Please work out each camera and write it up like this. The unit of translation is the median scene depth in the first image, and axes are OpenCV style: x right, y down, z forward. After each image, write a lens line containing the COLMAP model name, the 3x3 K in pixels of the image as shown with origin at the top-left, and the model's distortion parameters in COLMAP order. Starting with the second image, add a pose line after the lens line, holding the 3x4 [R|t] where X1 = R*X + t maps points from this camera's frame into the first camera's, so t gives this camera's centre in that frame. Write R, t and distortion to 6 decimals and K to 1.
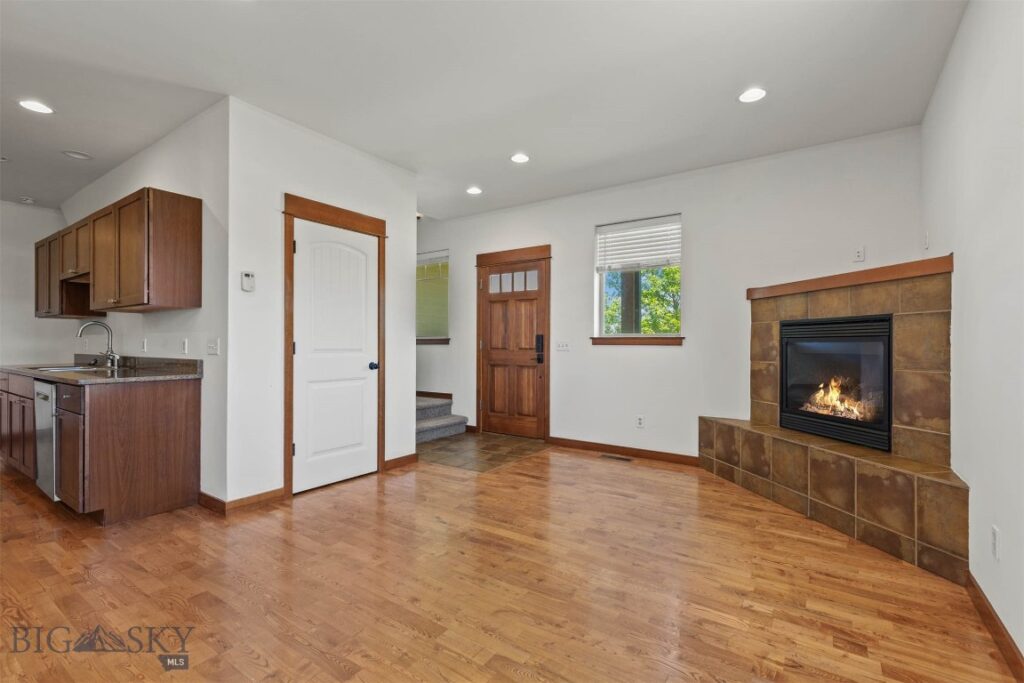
lens RADIAL K [[458.2, 0, 517.3], [0, 458.2, 344.2], [0, 0, 1]] dist [0.004438, -0.002271]
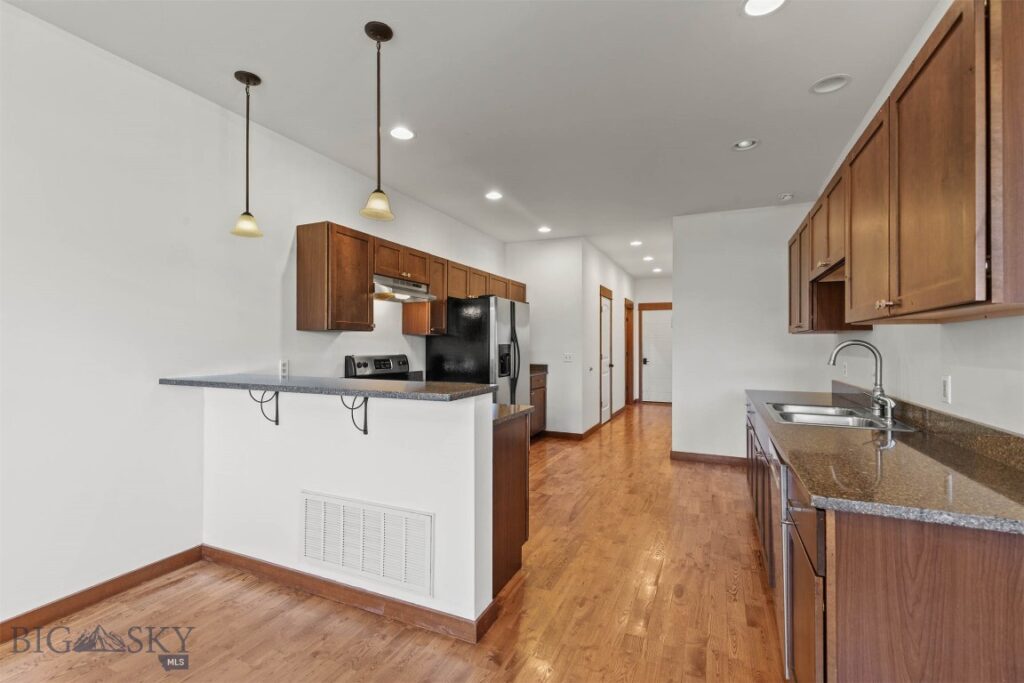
lens RADIAL K [[458.2, 0, 508.4], [0, 458.2, 339.8], [0, 0, 1]] dist [0.004438, -0.002271]
pose [[0.171601, -0.011113, -0.985104, -0.399922], [-0.003847, 0.999921, -0.011950, -0.040903], [0.985159, 0.005840, 0.171545, 0.444696]]
